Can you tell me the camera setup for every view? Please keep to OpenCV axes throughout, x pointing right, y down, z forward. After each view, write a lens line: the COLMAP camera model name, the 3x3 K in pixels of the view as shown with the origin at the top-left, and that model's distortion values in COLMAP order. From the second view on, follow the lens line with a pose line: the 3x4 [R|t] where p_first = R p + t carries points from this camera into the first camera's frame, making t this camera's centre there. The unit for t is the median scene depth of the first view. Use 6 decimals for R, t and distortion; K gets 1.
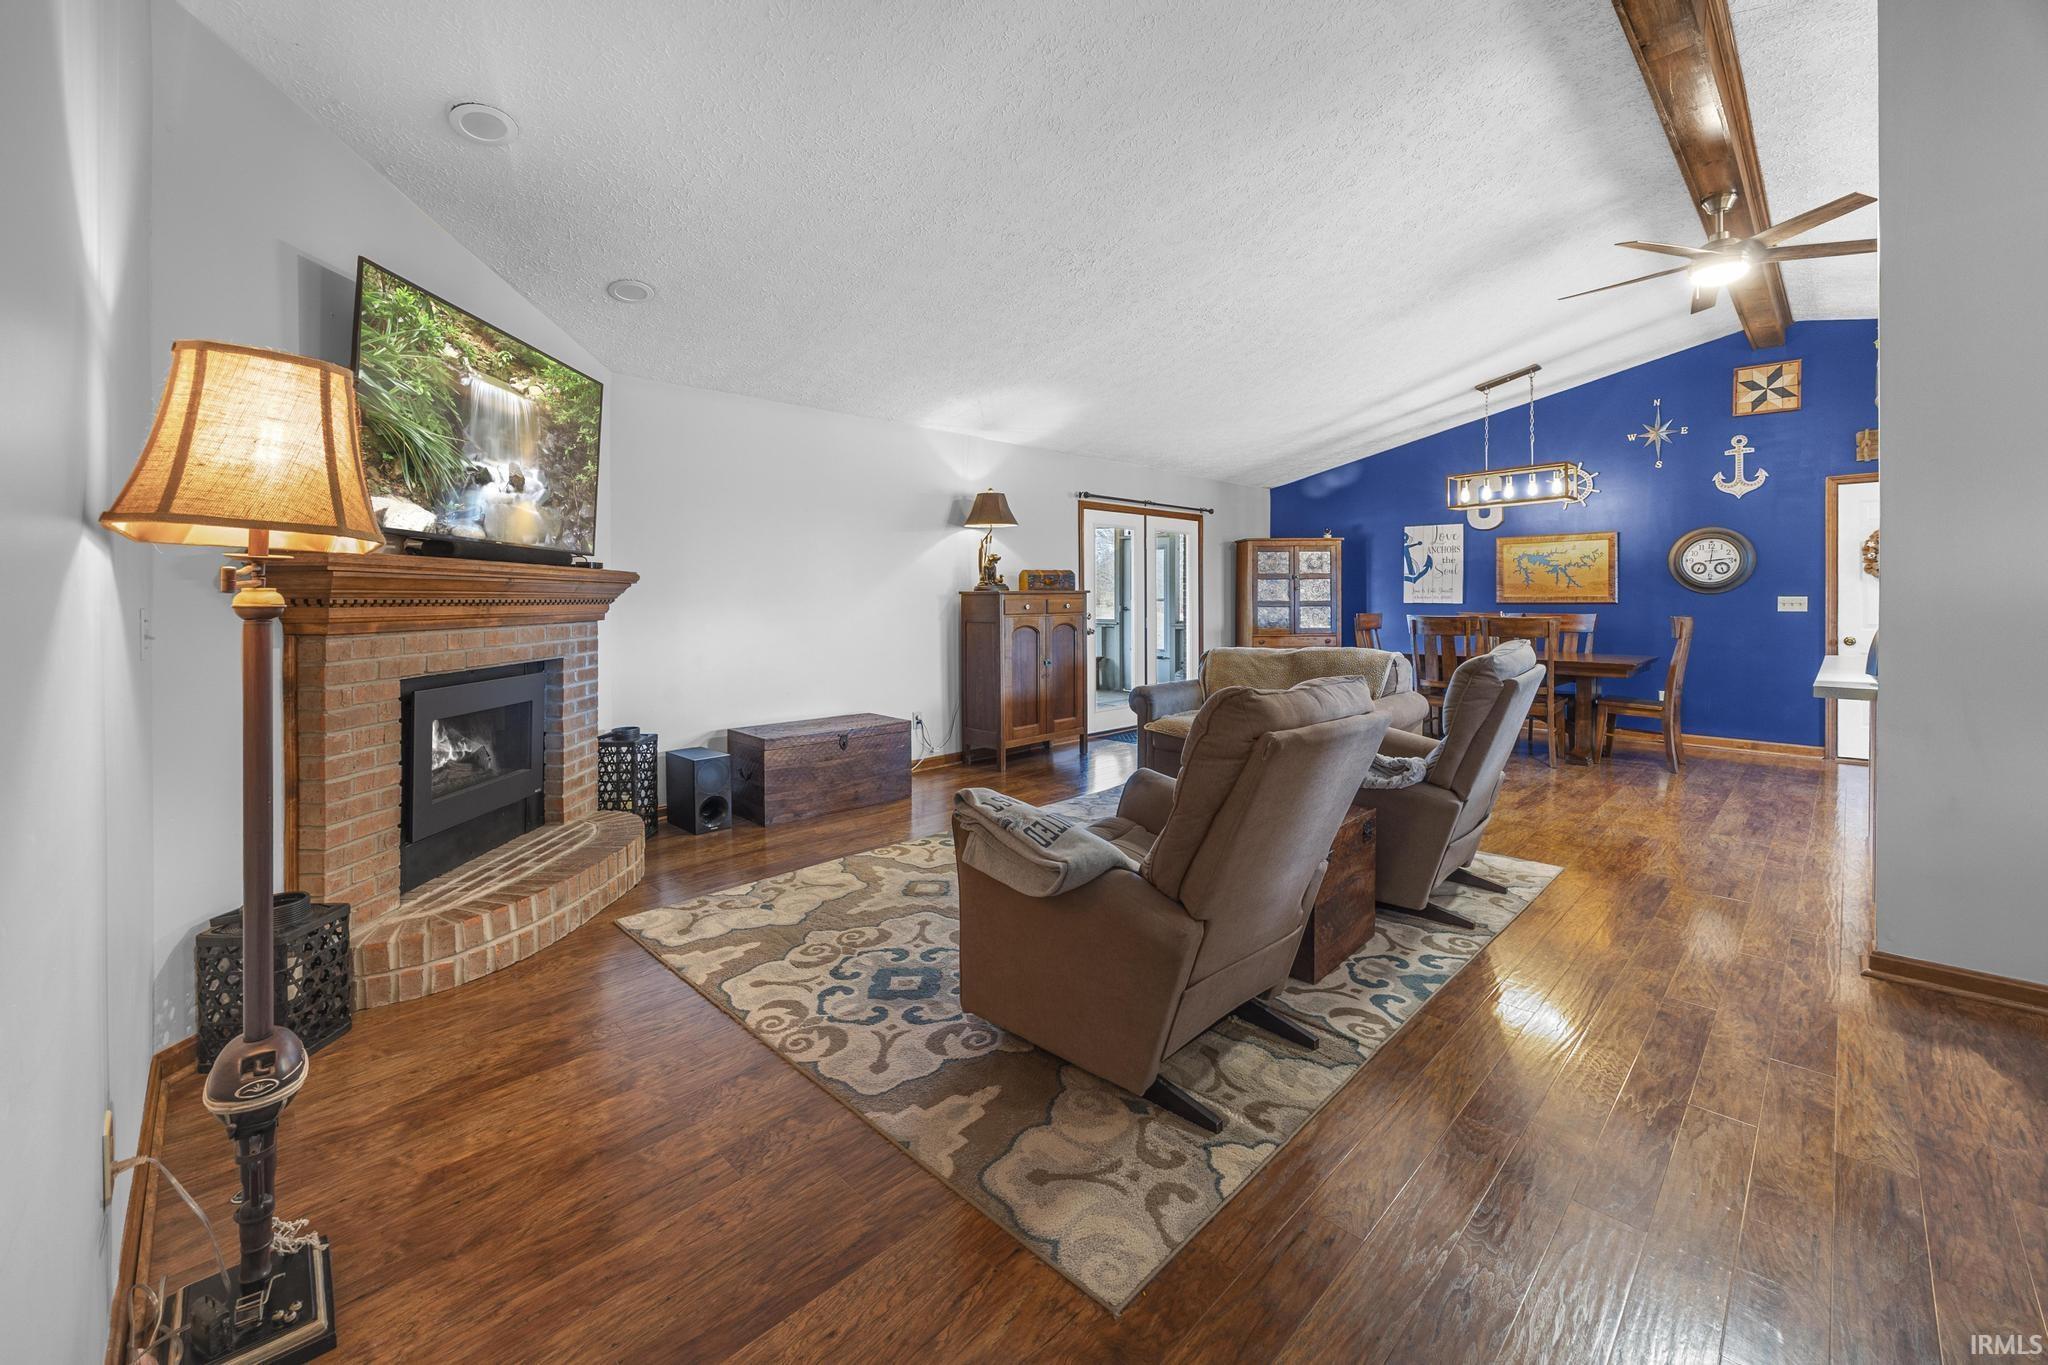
lens RADIAL K [[819.0, 0, 1021.9], [0, 819.0, 602.0], [0, 0, 1]] dist [-0.000242, -0.000061]
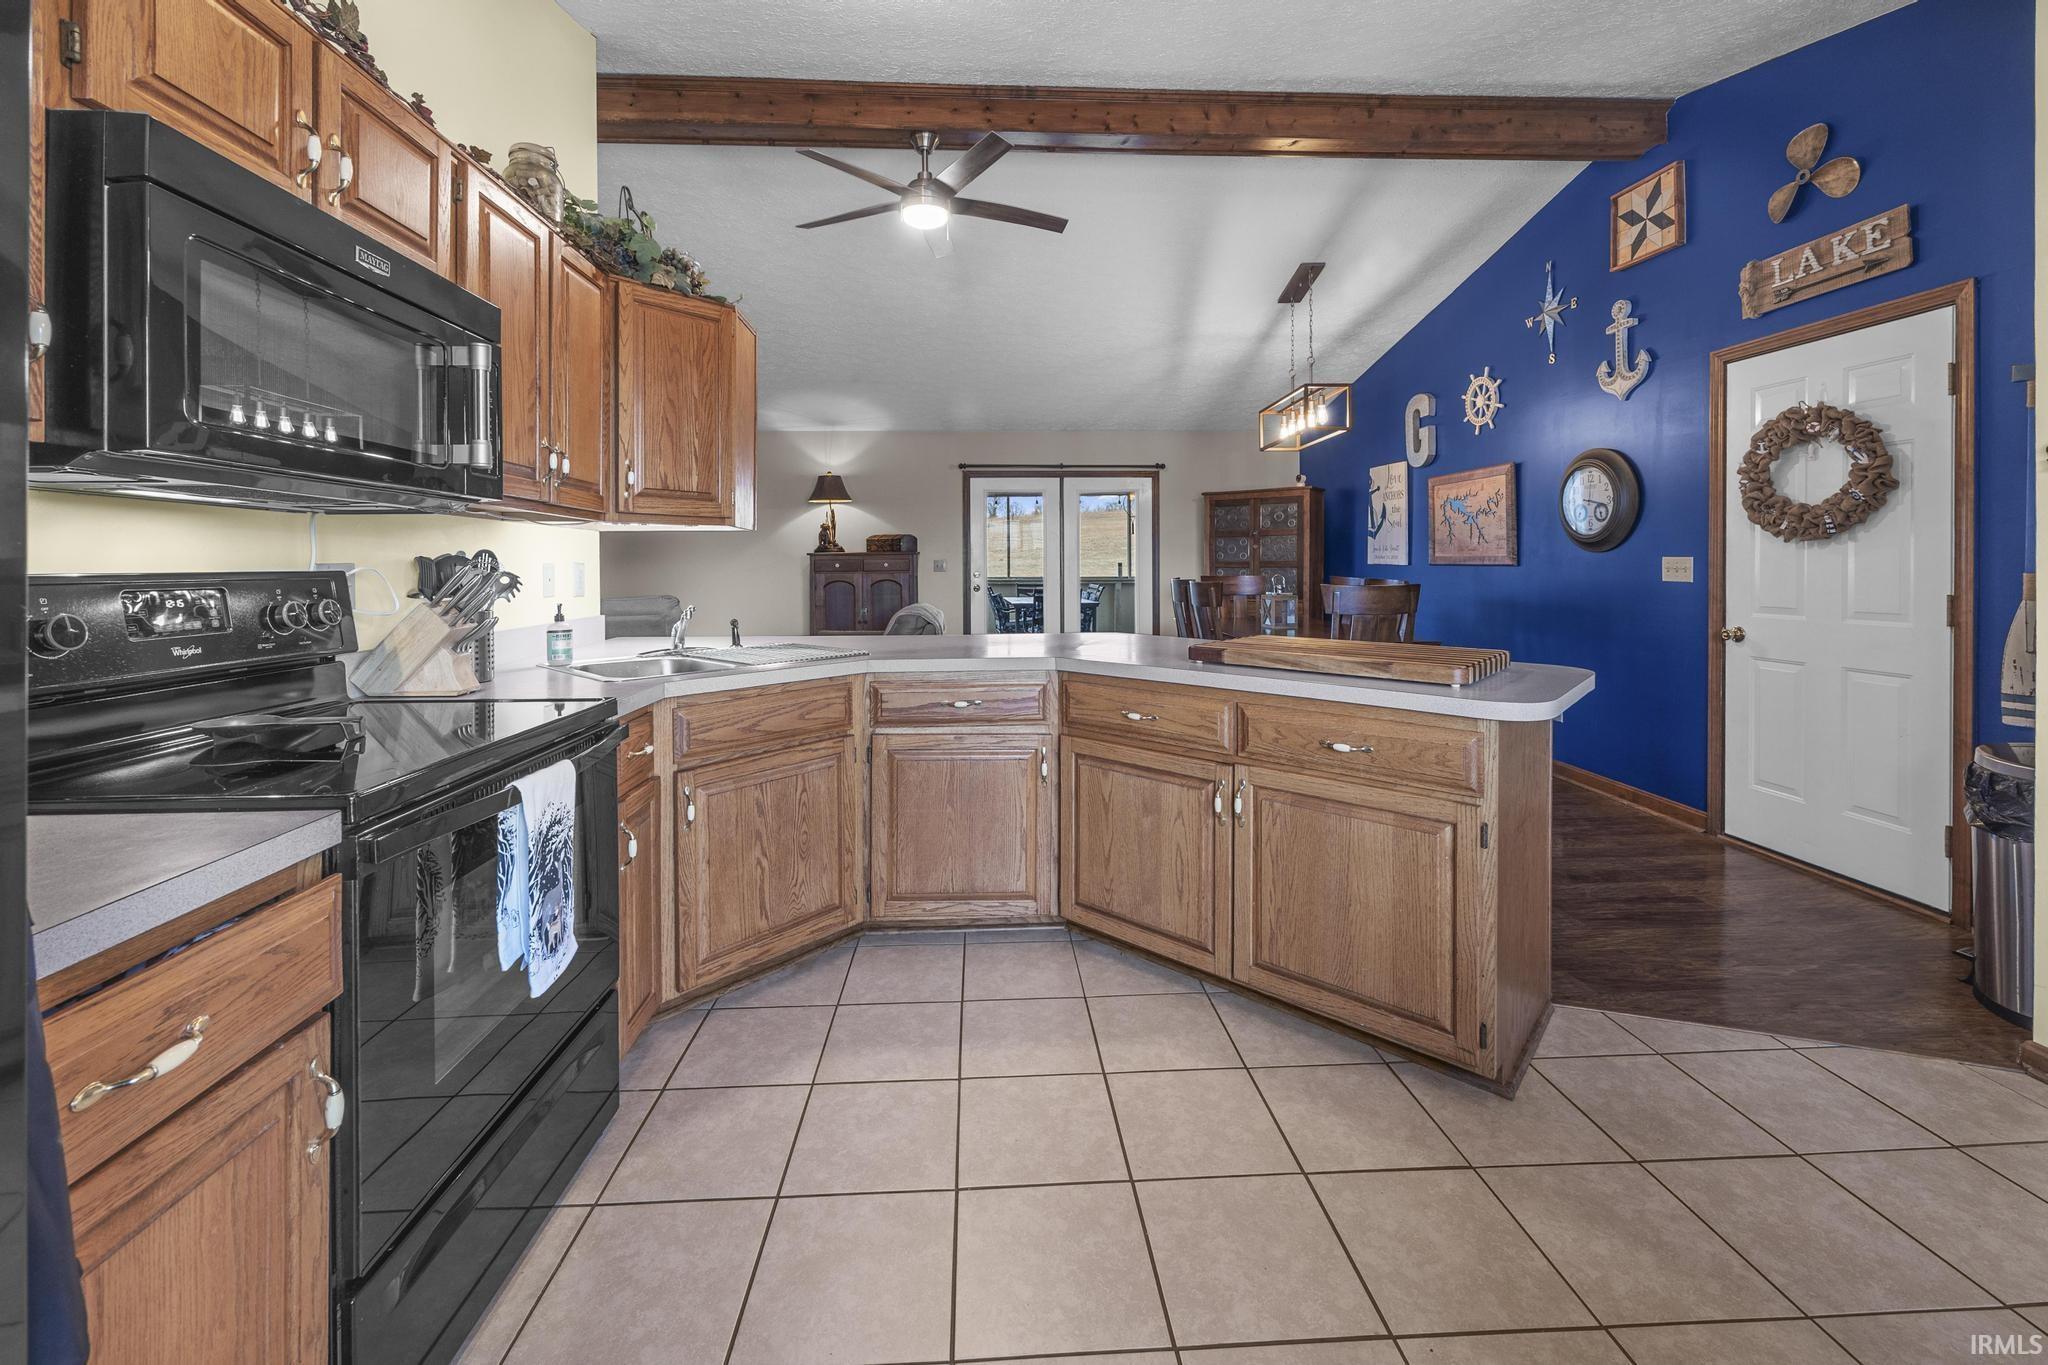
lens RADIAL K [[832.9, 0, 1020.7], [0, 832.9, 563.7], [0, 0, 1]] dist [0.000578, 0.000047]
pose [[0.750756, 0.004835, -0.660562, 0.936792], [-0.001563, 0.999983, 0.005543, -0.004004], [0.660577, -0.003129, 0.750751, 0.210219]]
